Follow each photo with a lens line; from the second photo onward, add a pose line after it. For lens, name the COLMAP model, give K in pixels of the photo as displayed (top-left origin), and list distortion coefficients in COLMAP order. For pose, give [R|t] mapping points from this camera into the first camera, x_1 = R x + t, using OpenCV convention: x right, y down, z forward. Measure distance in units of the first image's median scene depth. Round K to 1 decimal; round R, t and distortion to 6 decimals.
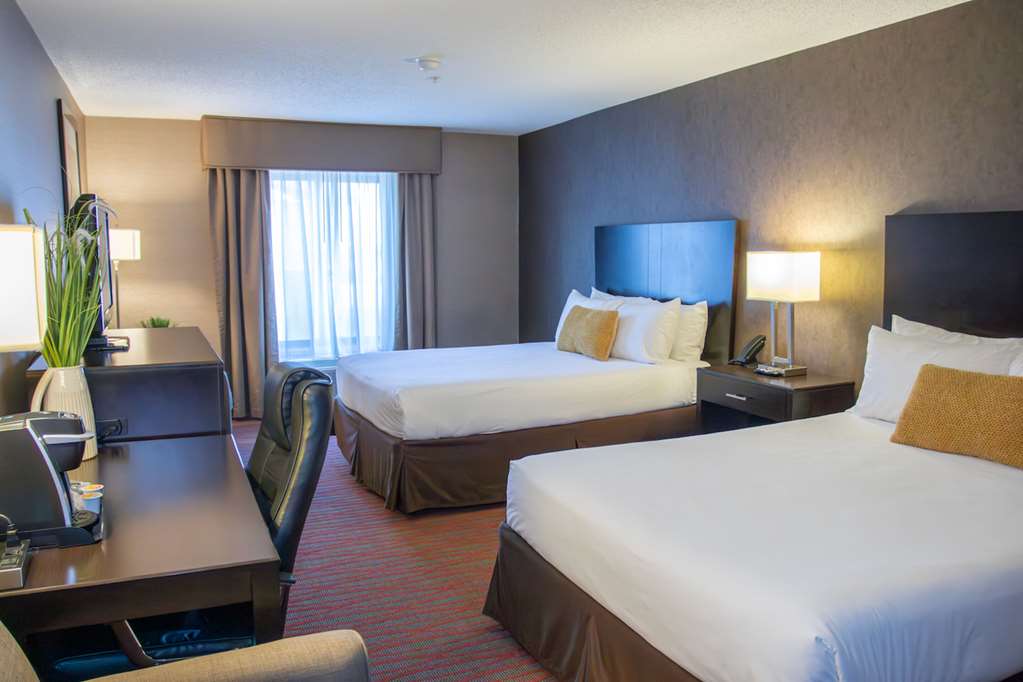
lens RADIAL K [[799.9, 0, 512.5], [0, 799.9, 355.4], [0, 0, 1]] dist [-0.090347, 0.050194]
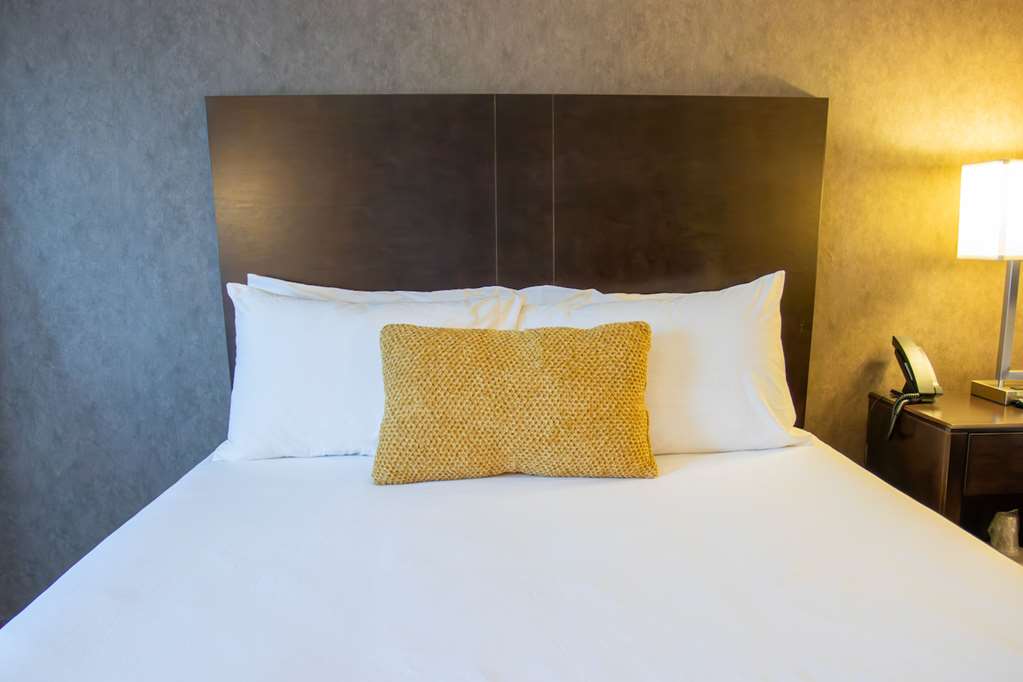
lens RADIAL K [[799.9, 0, 512.5], [0, 799.9, 355.4], [0, 0, 1]] dist [-0.090347, 0.050194]
pose [[0.355545, -0.115524, 0.927492, -0.244918], [0.134302, 0.988349, 0.071621, -0.086987], [-0.924960, 0.099100, 0.366918, 1.111915]]
